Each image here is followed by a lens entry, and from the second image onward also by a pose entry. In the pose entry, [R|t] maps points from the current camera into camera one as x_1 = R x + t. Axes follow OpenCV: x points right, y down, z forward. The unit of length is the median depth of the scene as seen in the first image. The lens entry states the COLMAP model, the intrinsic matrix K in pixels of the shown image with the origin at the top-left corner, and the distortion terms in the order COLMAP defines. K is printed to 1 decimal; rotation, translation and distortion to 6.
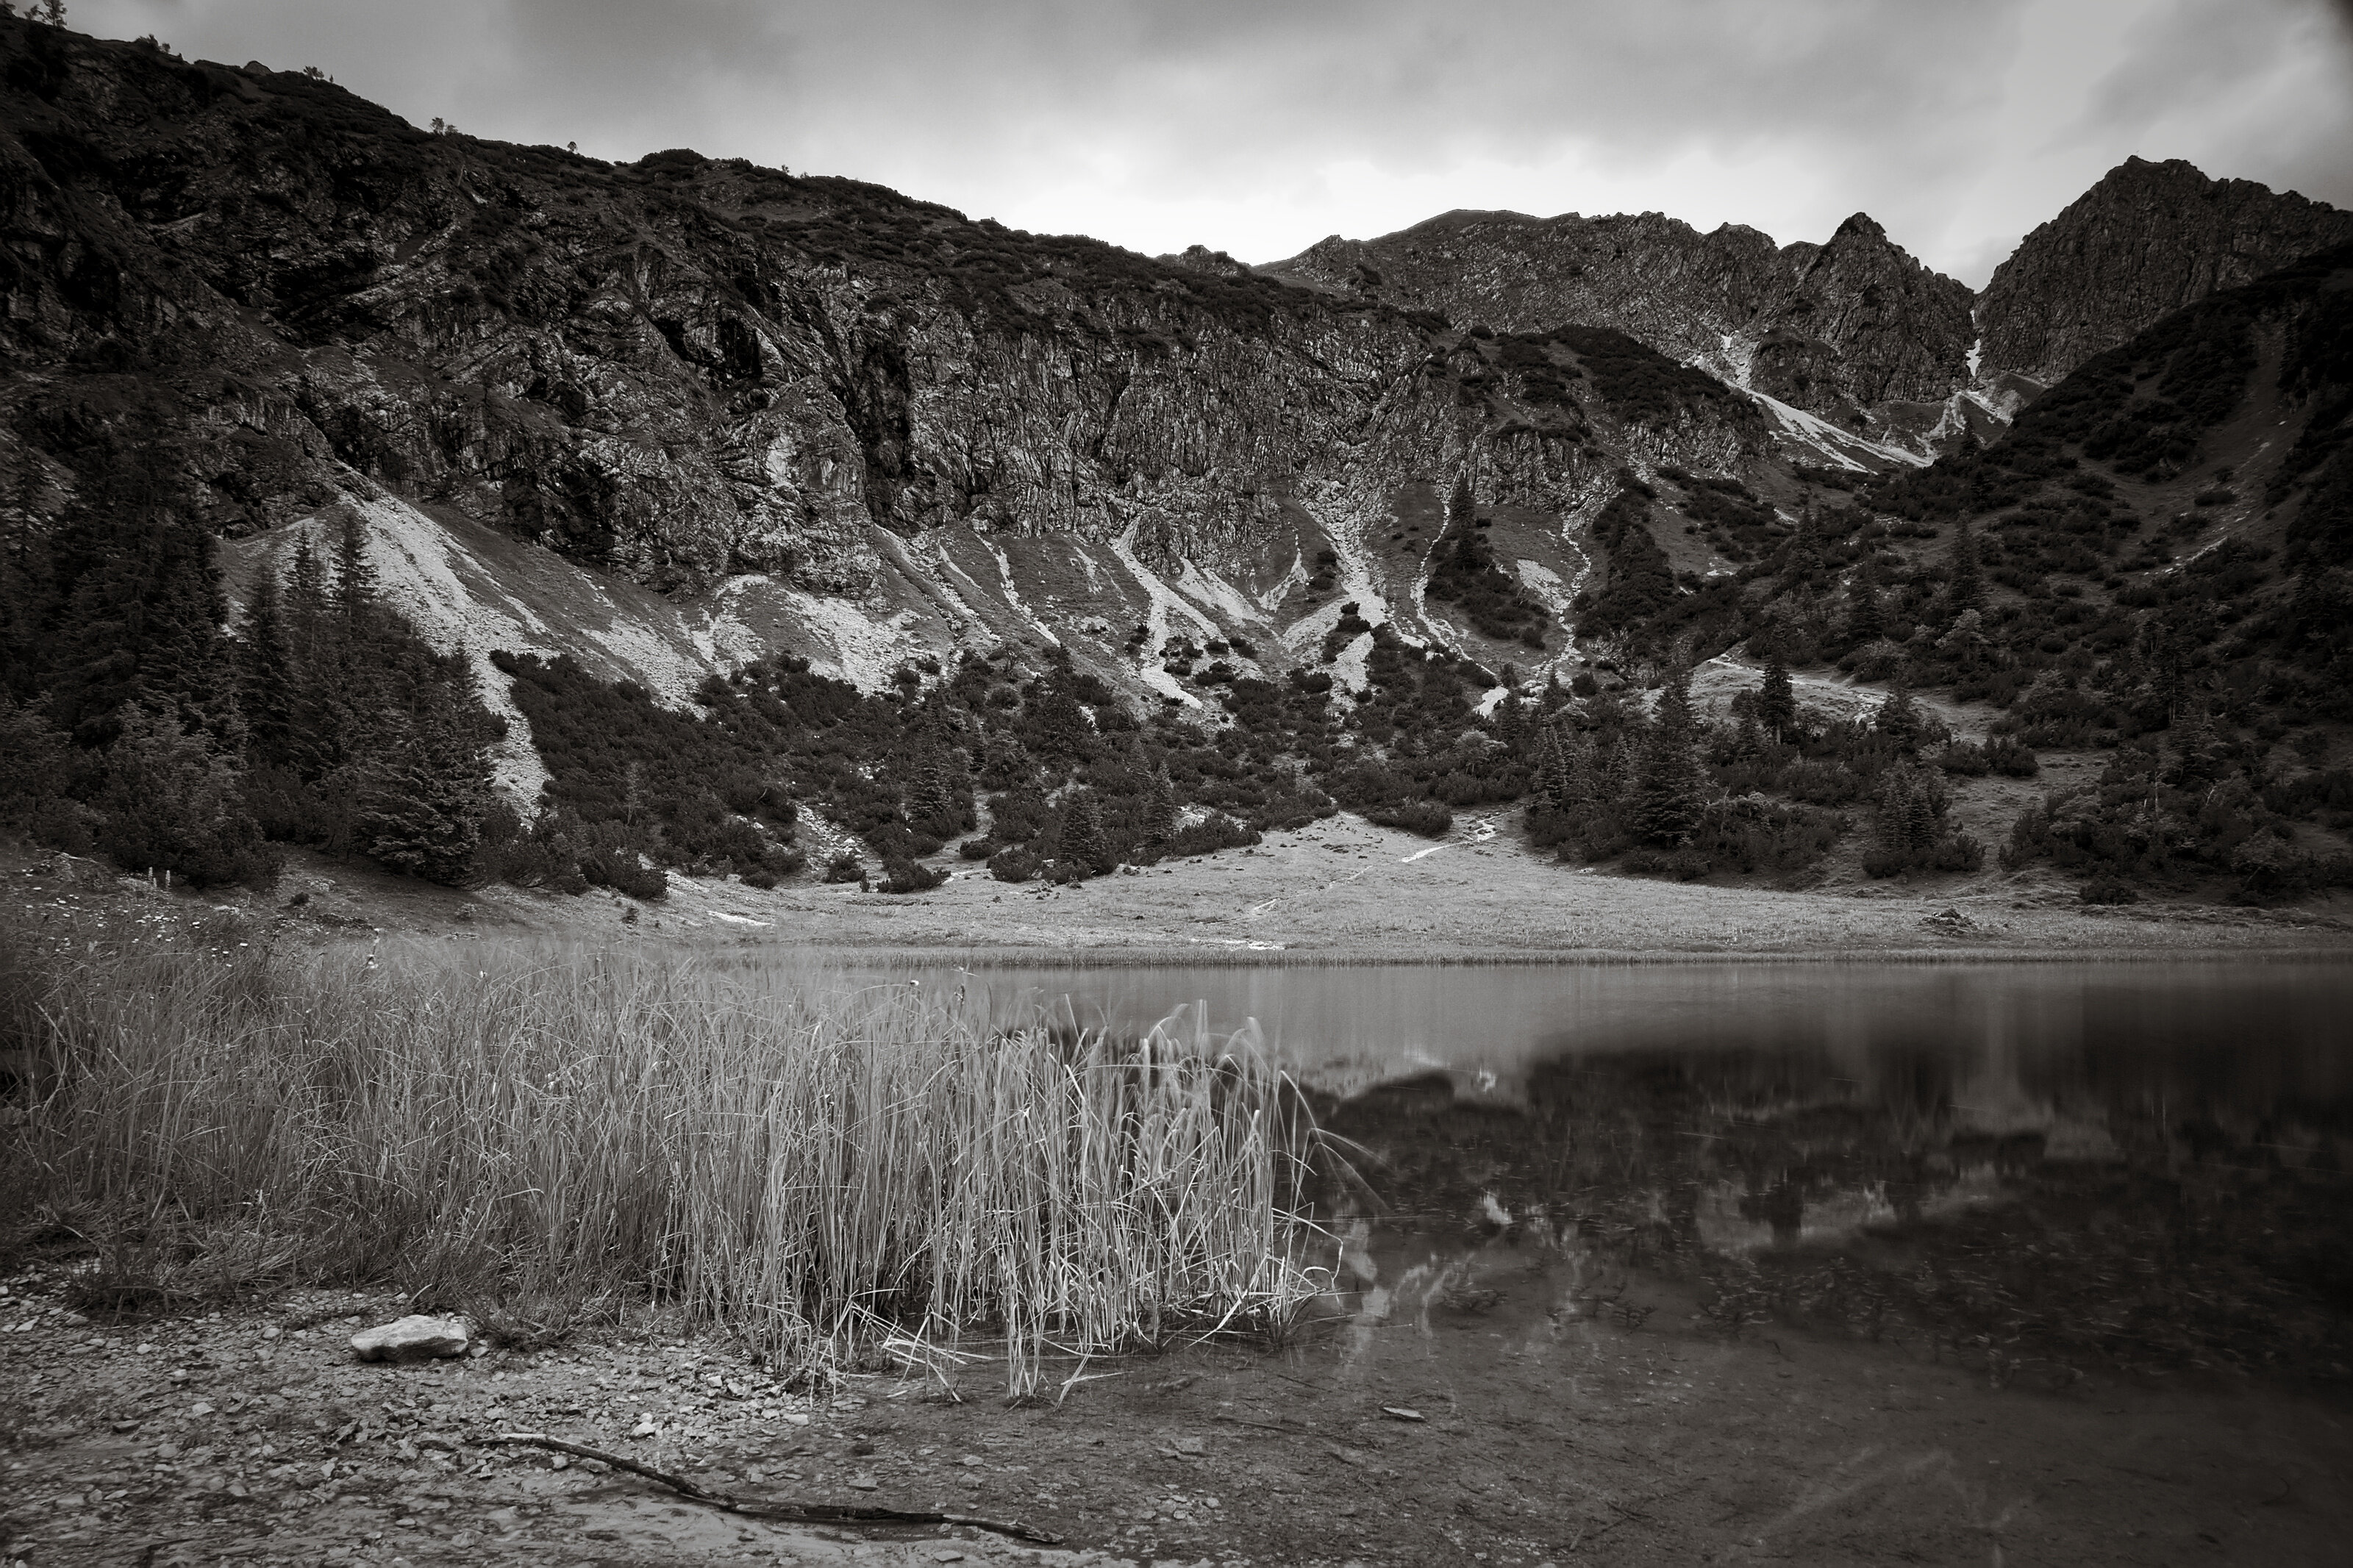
lens RADIAL K [[1360.6, 0, 1176.5], [0, 1360.6, 784.0], [0, 0, 1]] dist [0.002584, -0.000083]
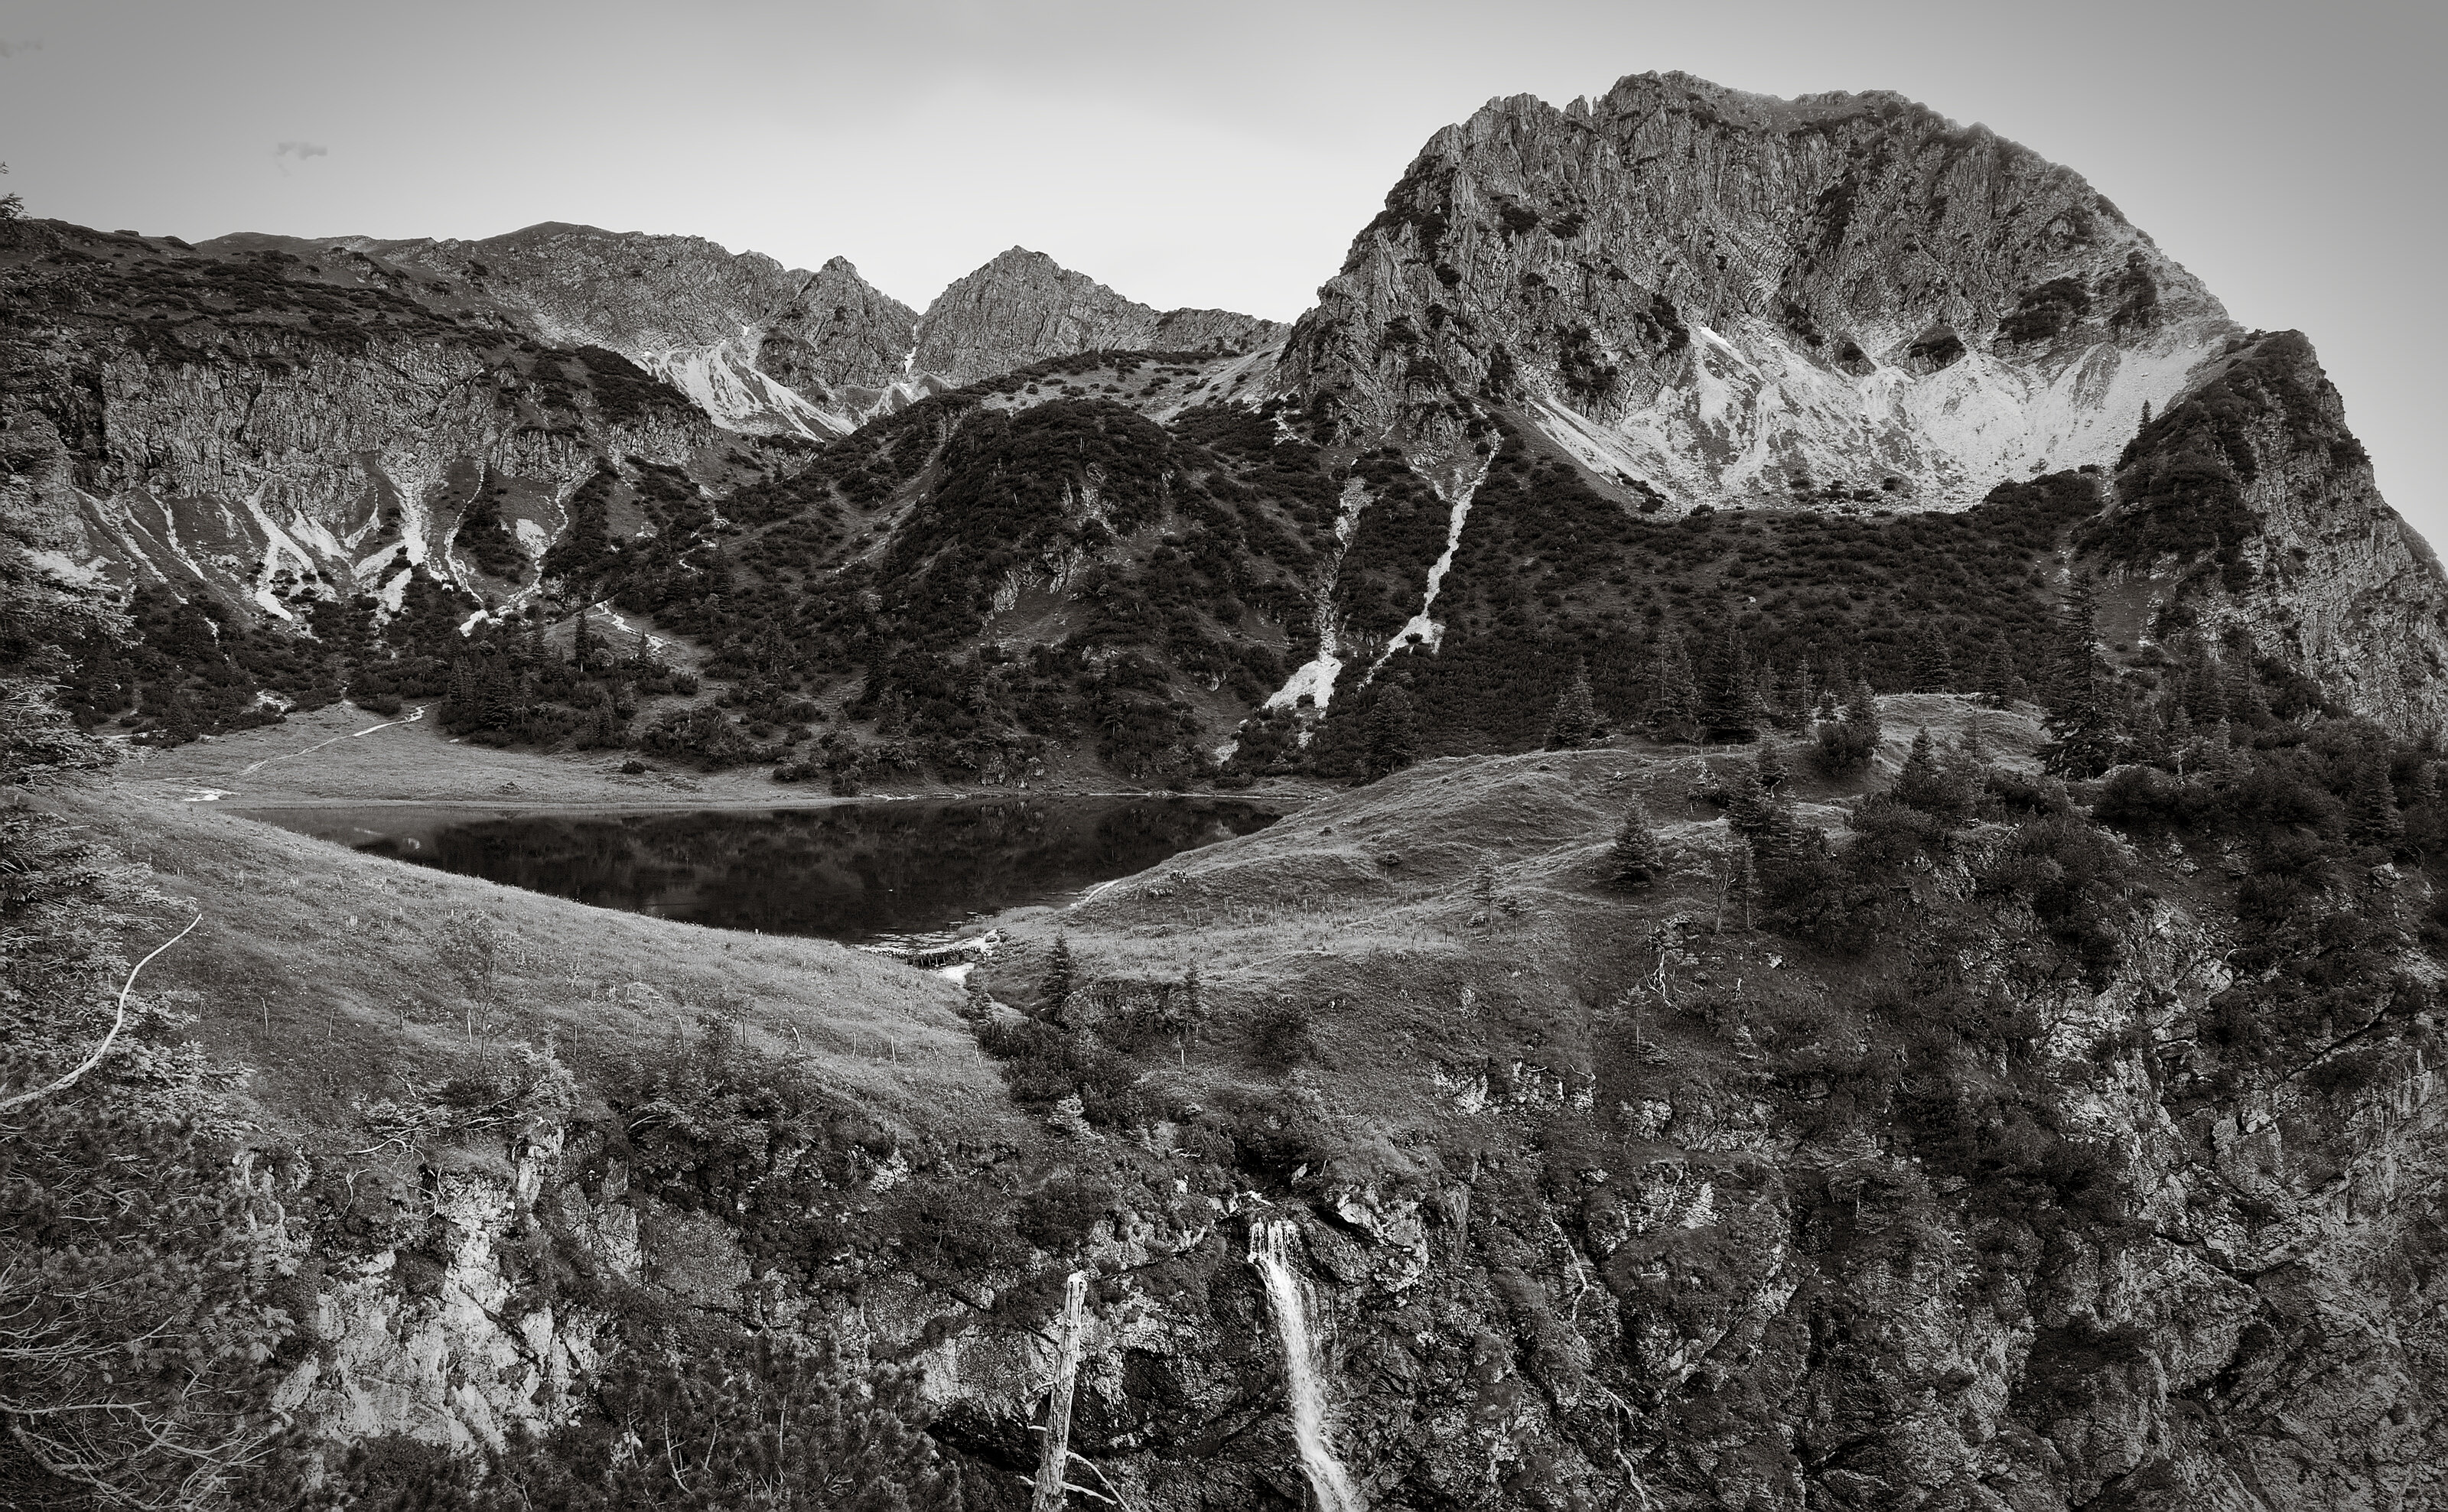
lens RADIAL K [[1615.6, 0, 1224.0], [0, 1615.6, 756.0], [0, 0, 1]] dist [-0.127672, 0.026546]
pose [[0.937582, 0.009617, 0.347631, 0.397661], [-0.076066, 0.981084, 0.178014, -0.290349], [-0.339343, -0.193345, 0.920578, -1.065093]]
